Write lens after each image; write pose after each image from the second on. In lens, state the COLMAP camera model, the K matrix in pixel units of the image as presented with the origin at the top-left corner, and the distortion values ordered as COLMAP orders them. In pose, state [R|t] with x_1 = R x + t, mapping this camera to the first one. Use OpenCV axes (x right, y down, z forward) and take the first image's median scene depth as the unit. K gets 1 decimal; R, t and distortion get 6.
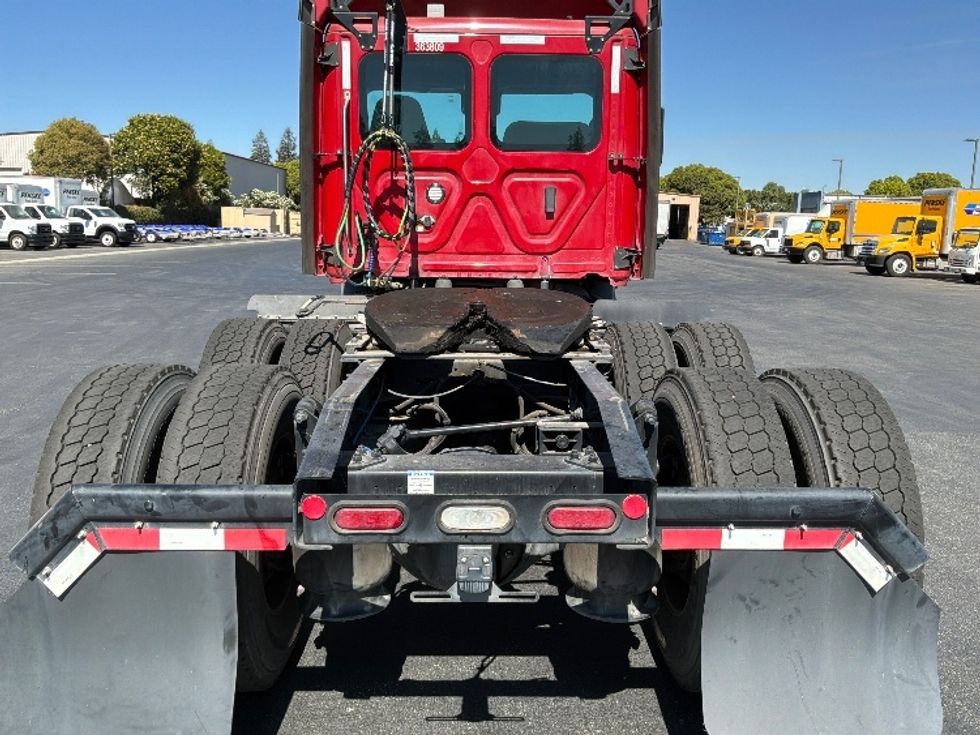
lens RADIAL K [[813.4, 0, 486.3], [0, 813.4, 368.7], [0, 0, 1]] dist [0.150610, -0.303790]
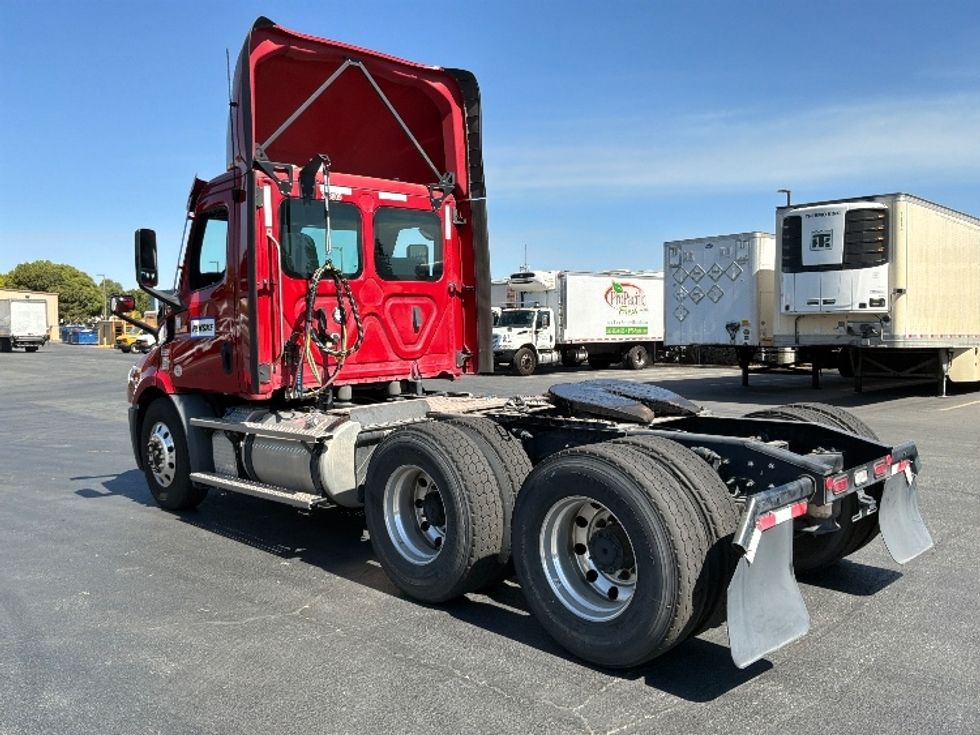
lens RADIAL K [[813.4, 0, 486.3], [0, 813.4, 368.7], [0, 0, 1]] dist [0.150610, -0.303790]
pose [[0.719507, -0.072368, 0.690704, -0.721262], [0.149858, 0.987304, -0.052663, -0.043001], [-0.678124, 0.141399, 0.721217, 0.018710]]
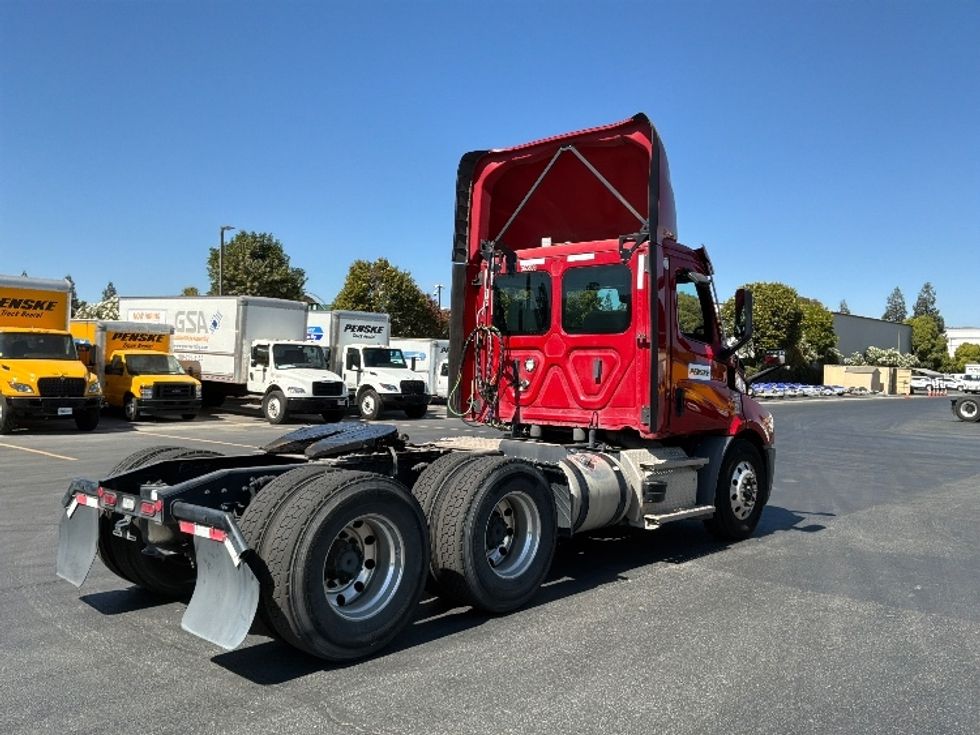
lens RADIAL K [[813.4, 0, 486.3], [0, 813.4, 368.7], [0, 0, 1]] dist [0.150610, -0.303790]
pose [[0.739224, -0.000710, -0.673459, 0.818612], [-0.125544, 0.982325, -0.138839, -0.002718], [0.661655, 0.187182, 0.726069, -0.066910]]
